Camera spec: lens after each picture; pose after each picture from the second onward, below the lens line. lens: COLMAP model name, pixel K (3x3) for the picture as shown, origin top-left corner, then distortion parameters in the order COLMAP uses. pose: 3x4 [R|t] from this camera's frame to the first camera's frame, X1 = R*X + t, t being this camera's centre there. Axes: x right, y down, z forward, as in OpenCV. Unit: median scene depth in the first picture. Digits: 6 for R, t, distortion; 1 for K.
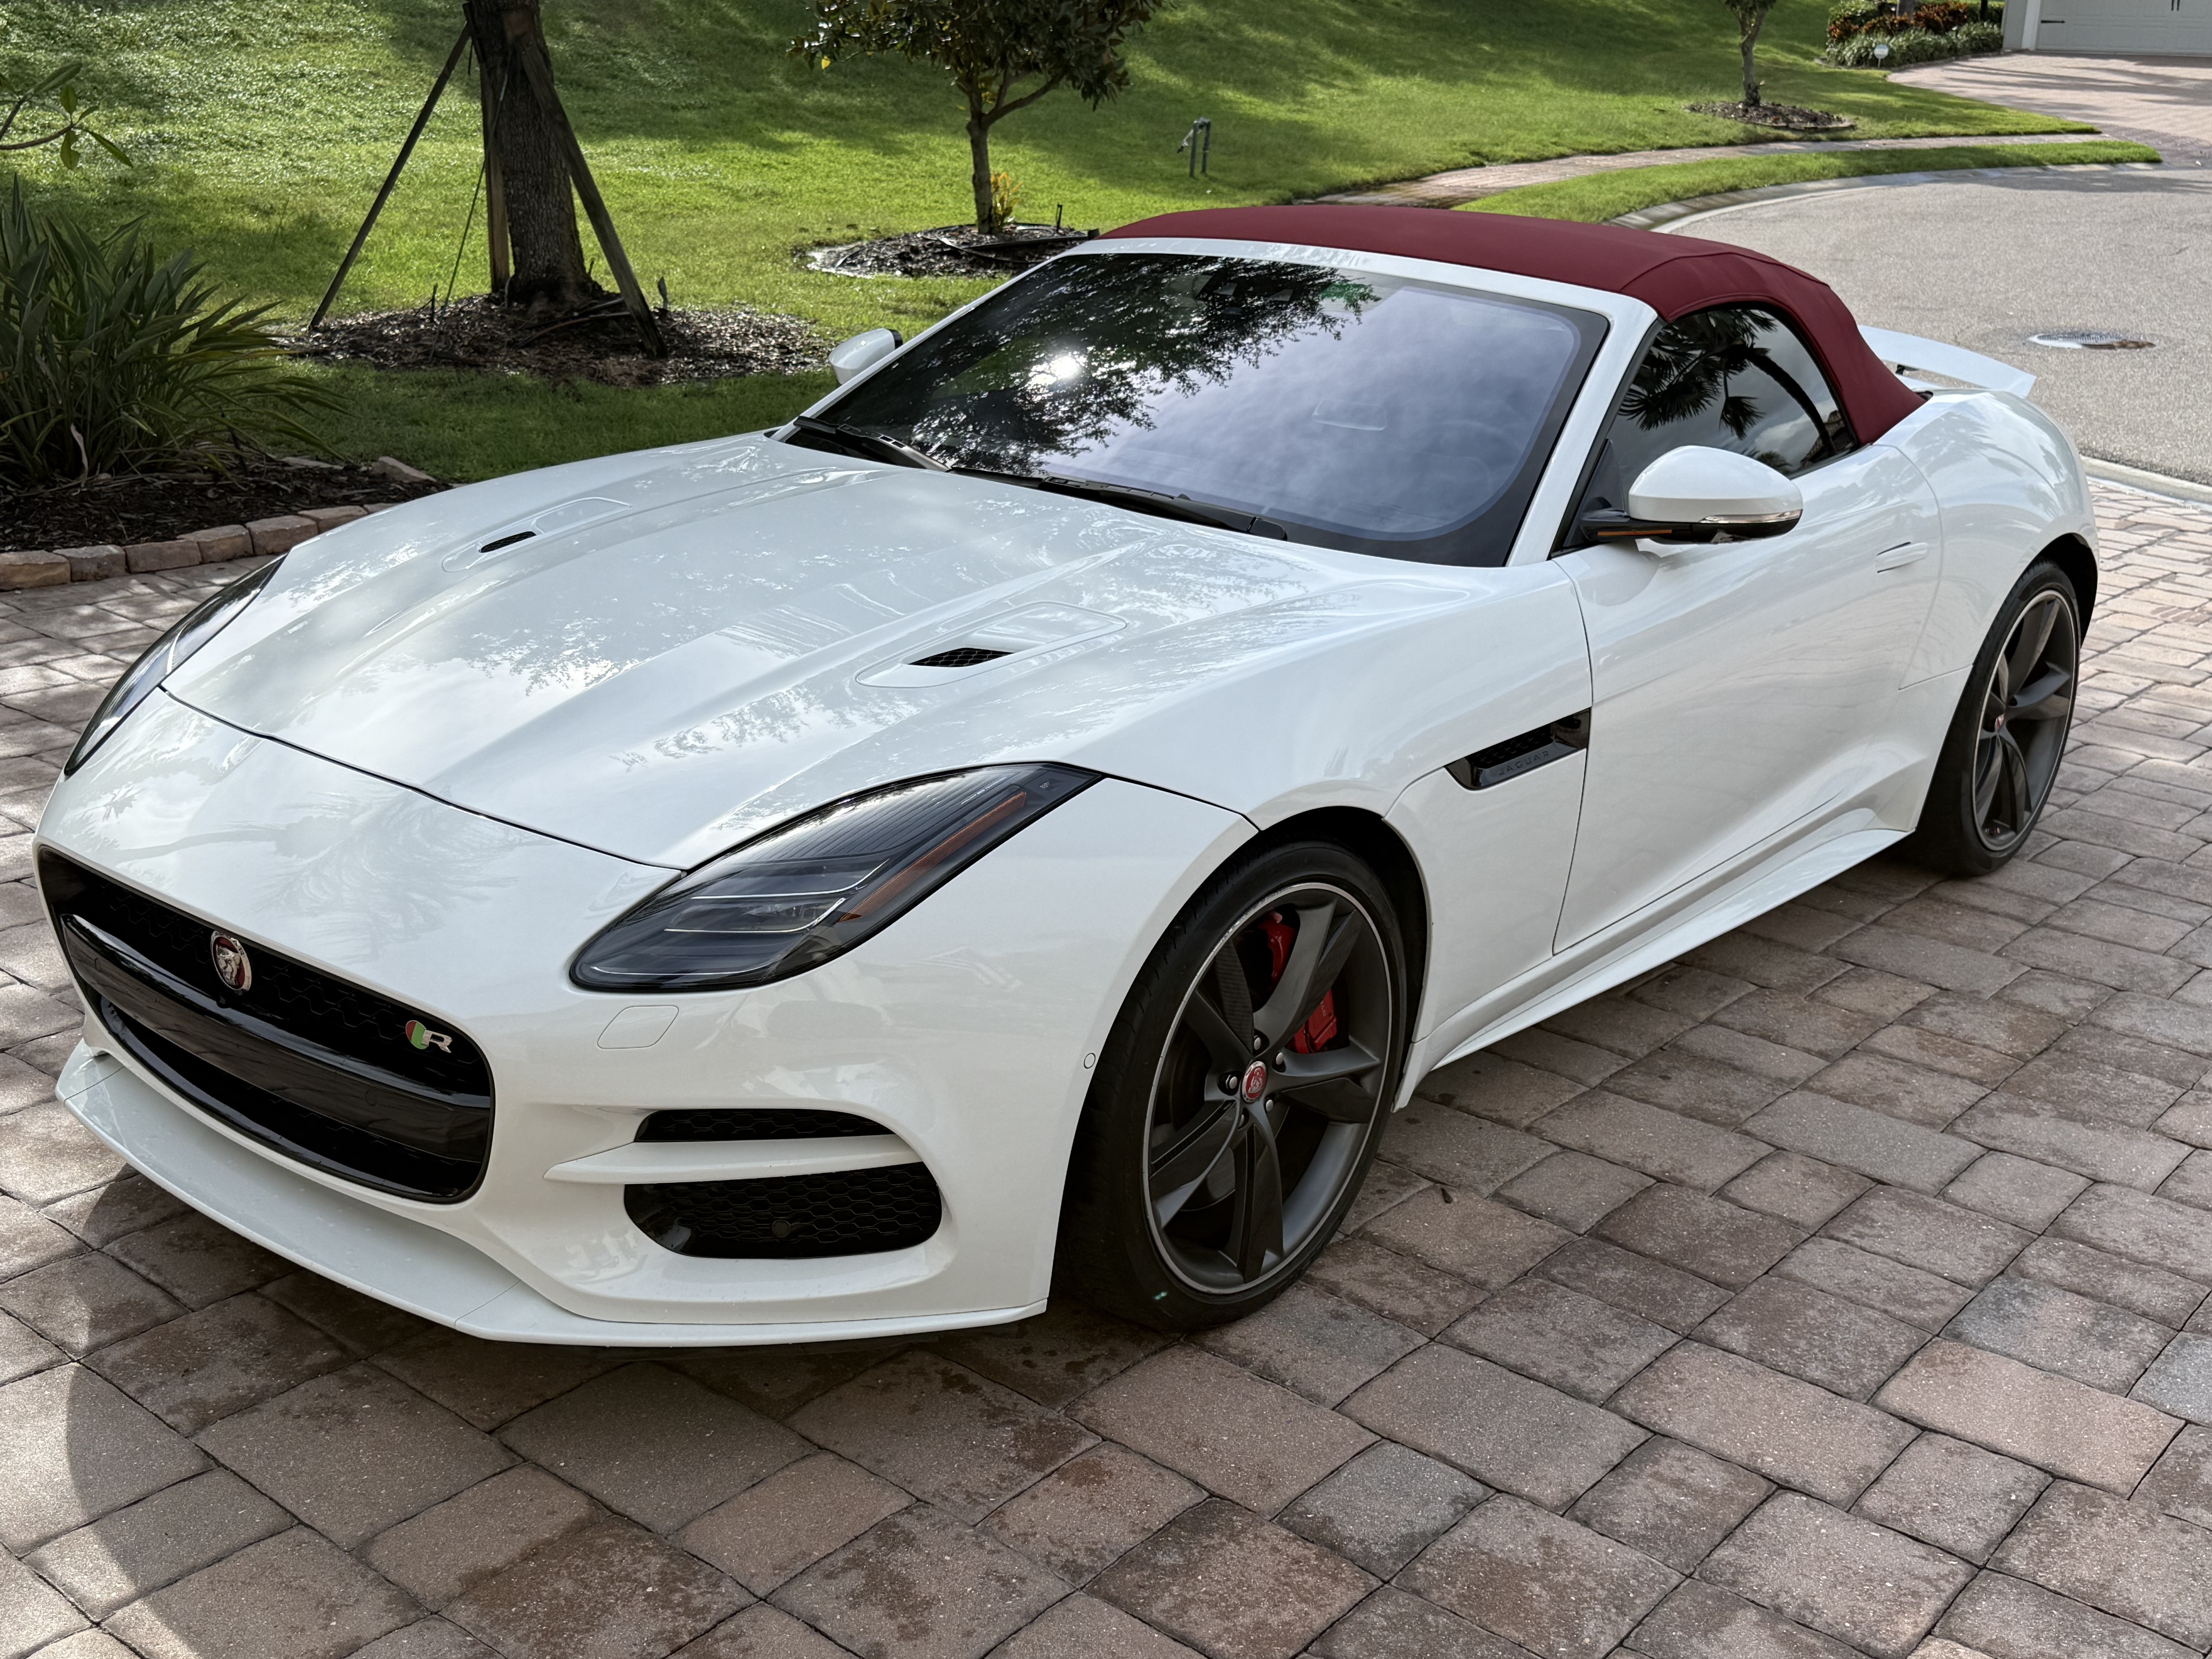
lens RADIAL K [[2330.6, 0, 1106.0], [0, 2330.6, 829.5], [0, 0, 1]] dist [0.140554, -0.367445]
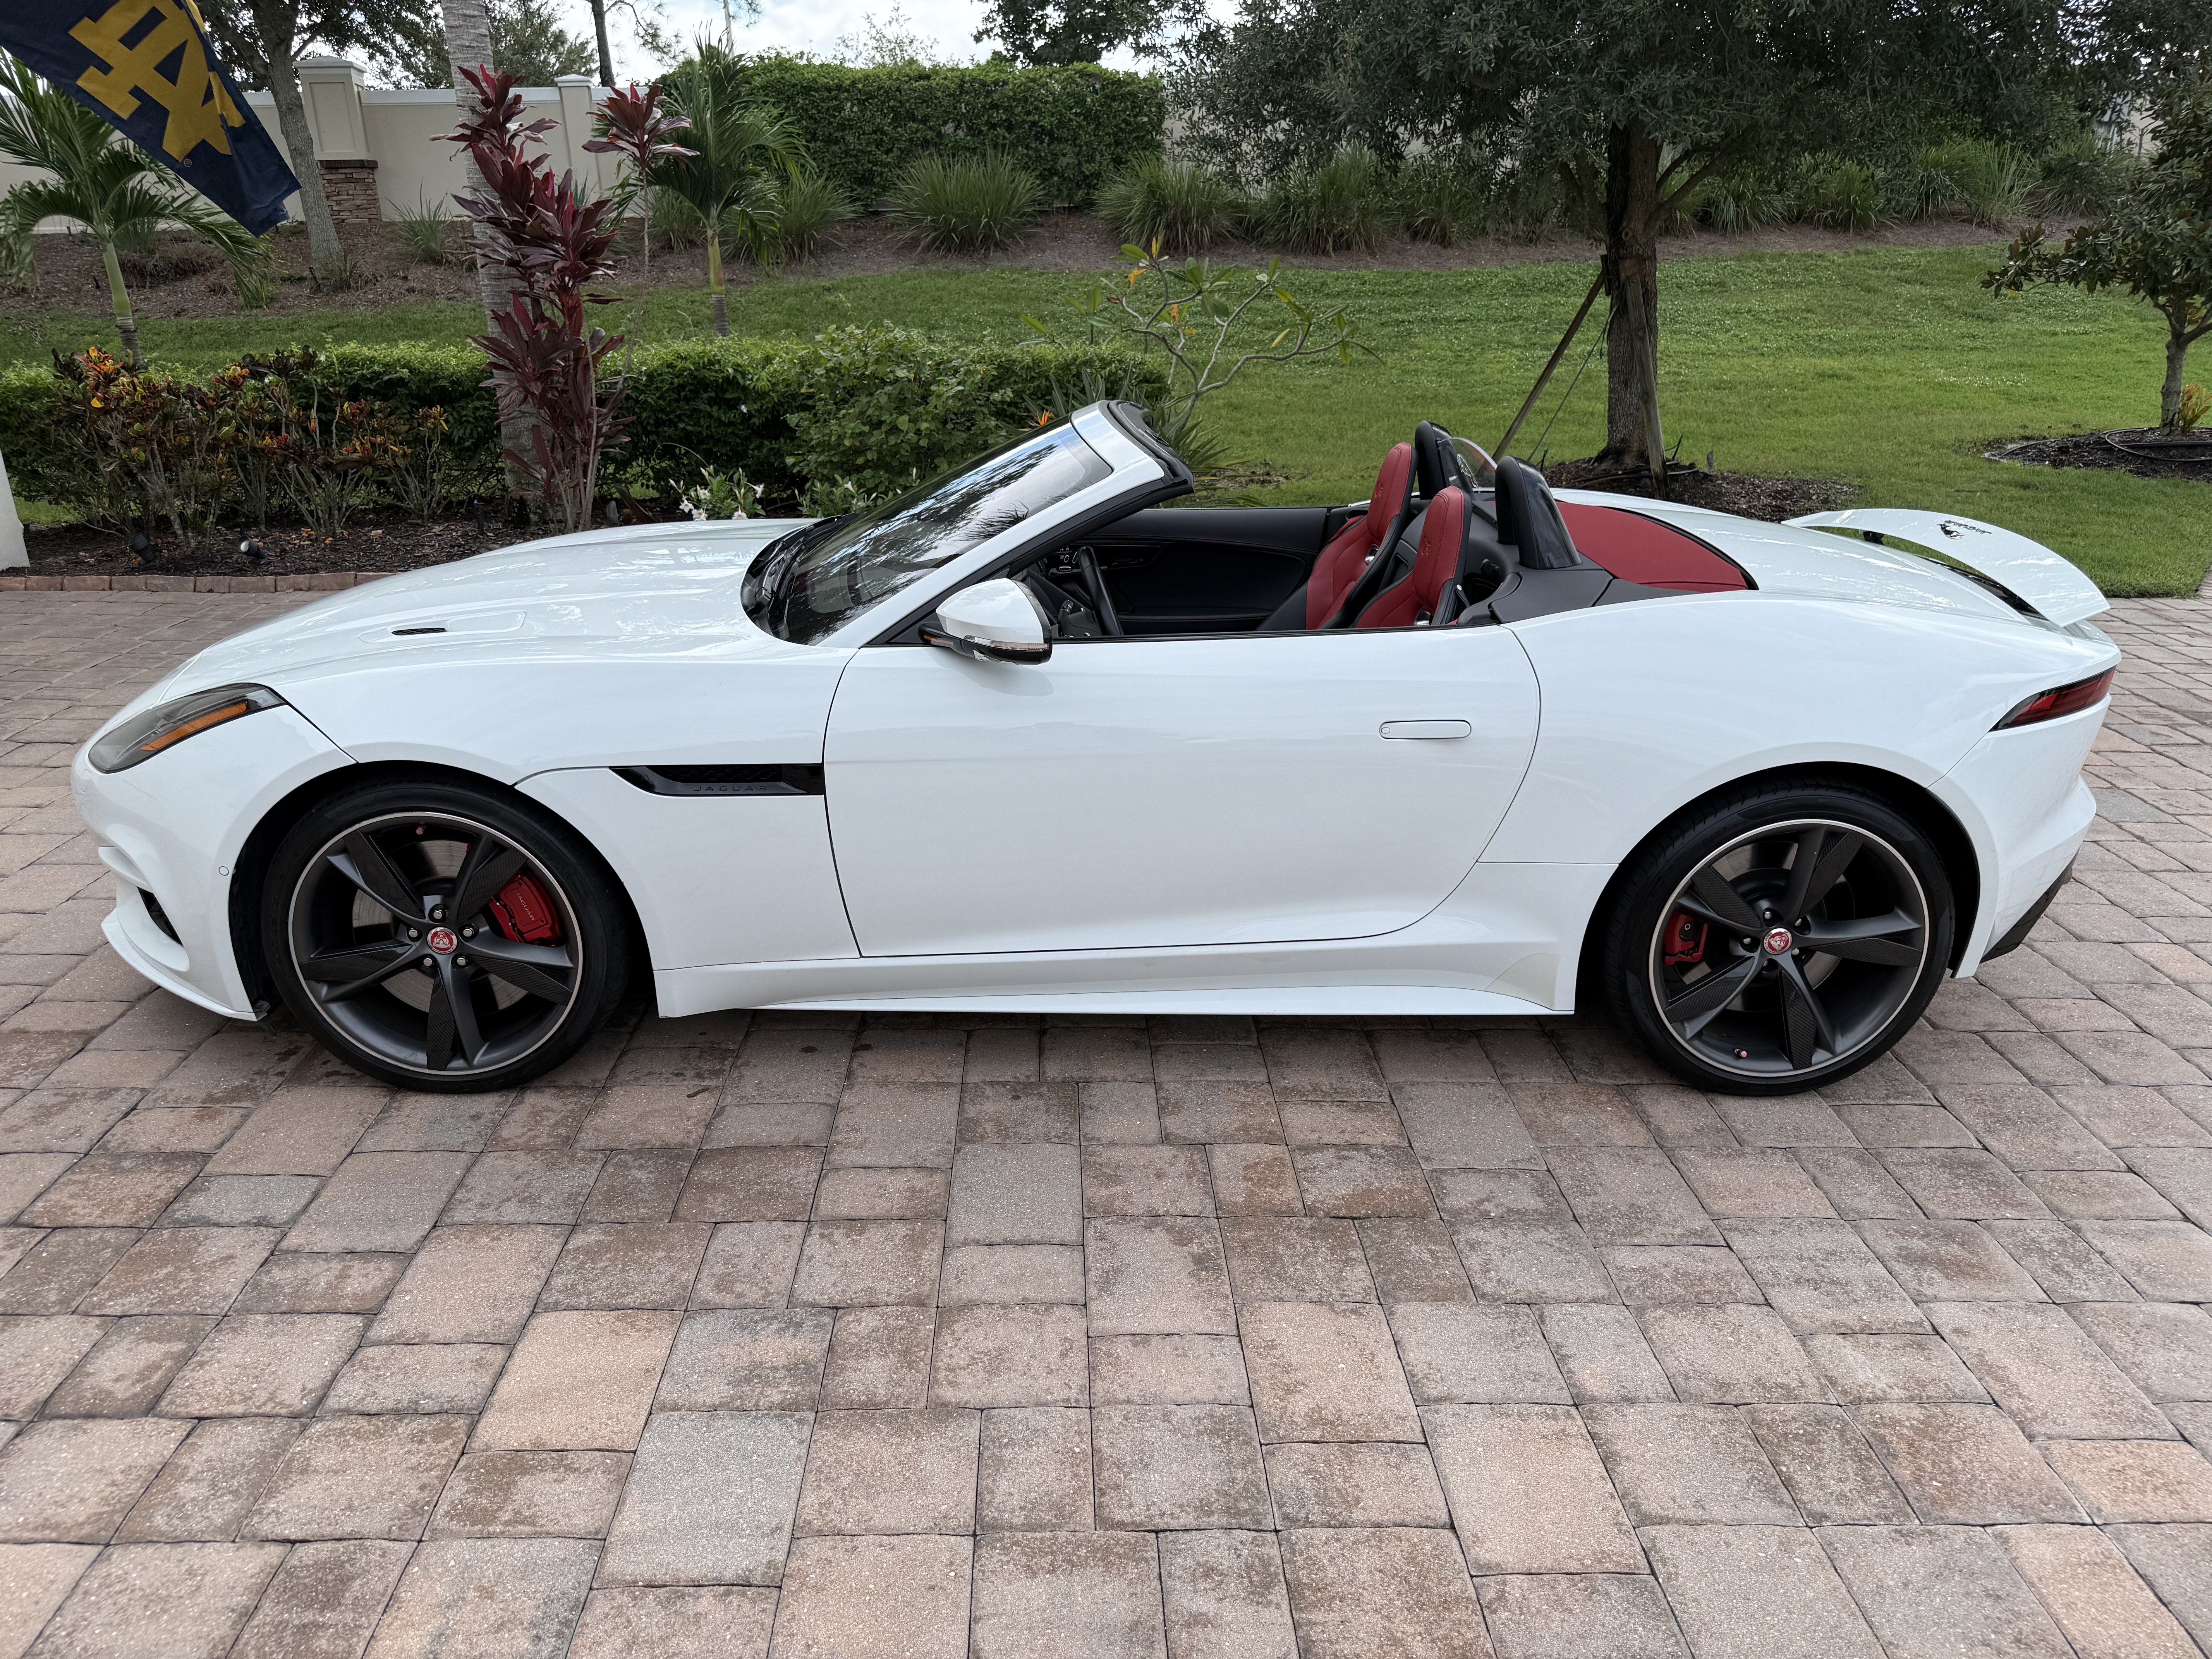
lens RADIAL K [[1572.4, 0, 1108.6], [0, 1572.4, 817.6], [0, 0, 1]] dist [0.106056, -0.206111]
pose [[0.684762, 0.234377, -0.690050, 0.896532], [-0.228162, 0.968219, 0.102444, -0.144287], [0.692129, 0.087293, 0.716475, 0.490788]]
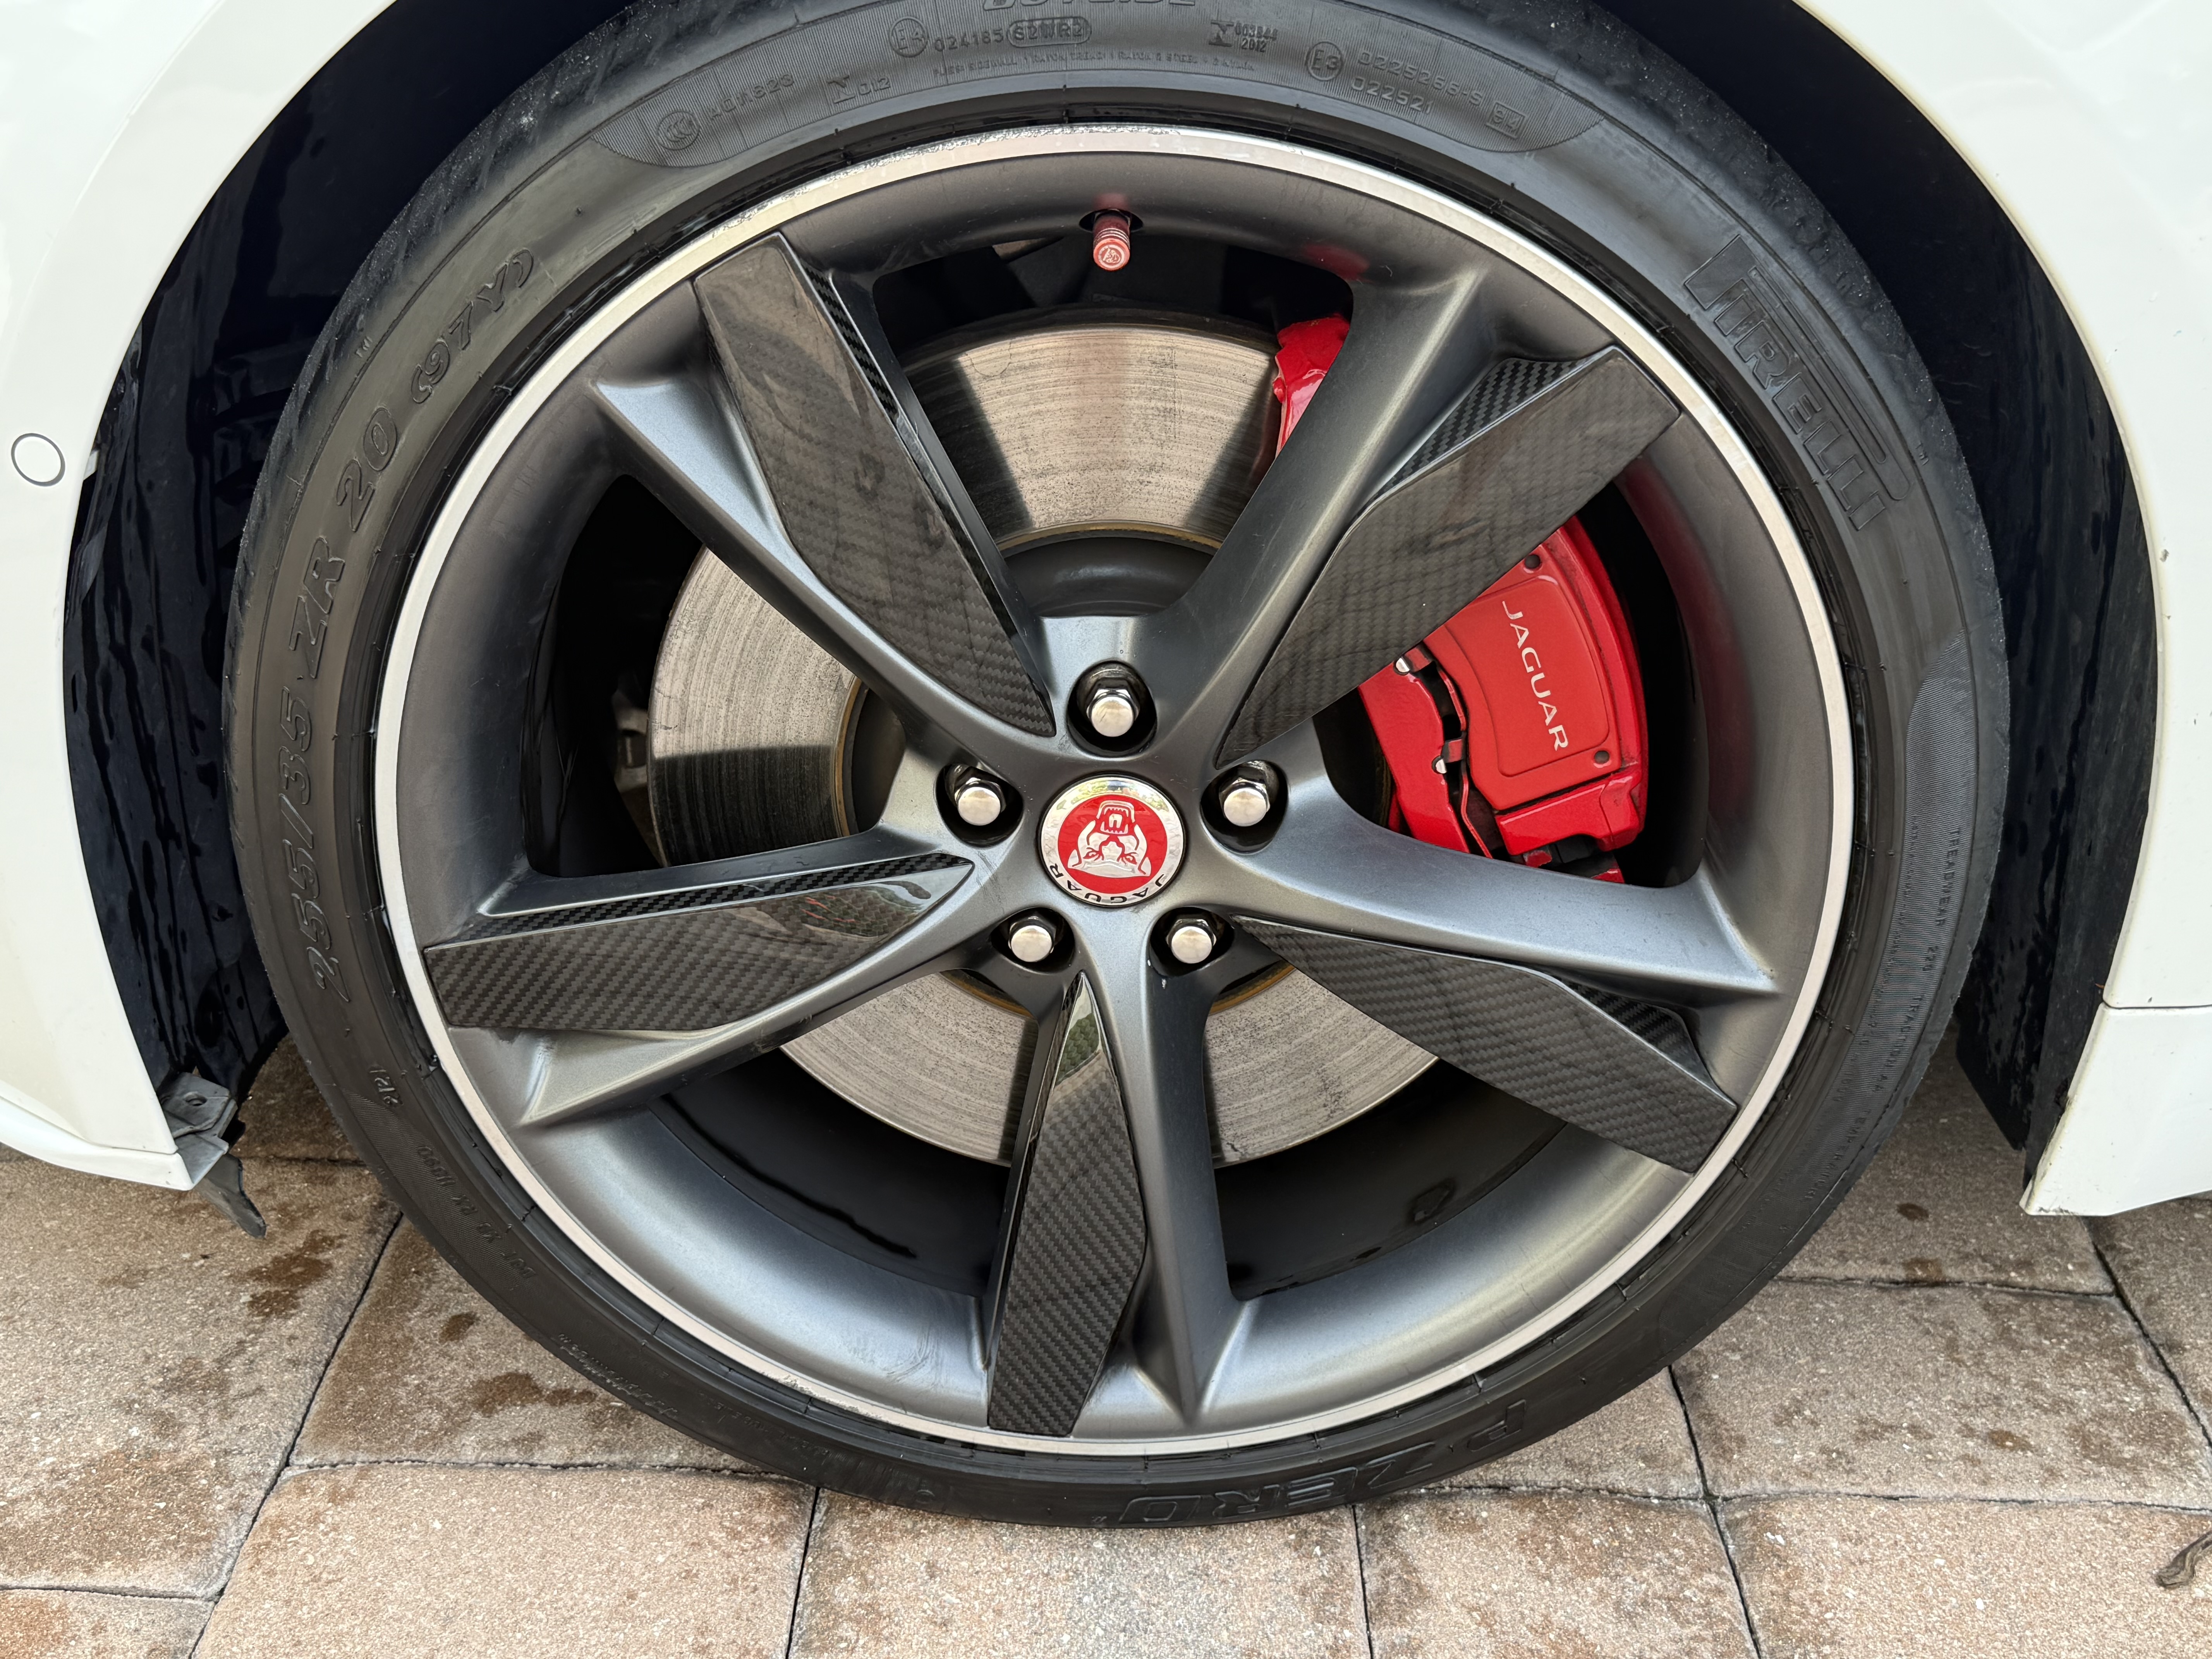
lens RADIAL K [[2330.6, 0, 1106.0], [0, 2330.6, 829.5], [0, 0, 1]] dist [0.140554, -0.367445]
pose [[0.657736, 0.309679, -0.686646, 0.232619], [-0.236155, 0.950398, 0.202420, 0.041323], [0.715272, 0.029016, 0.698243, 0.688352]]
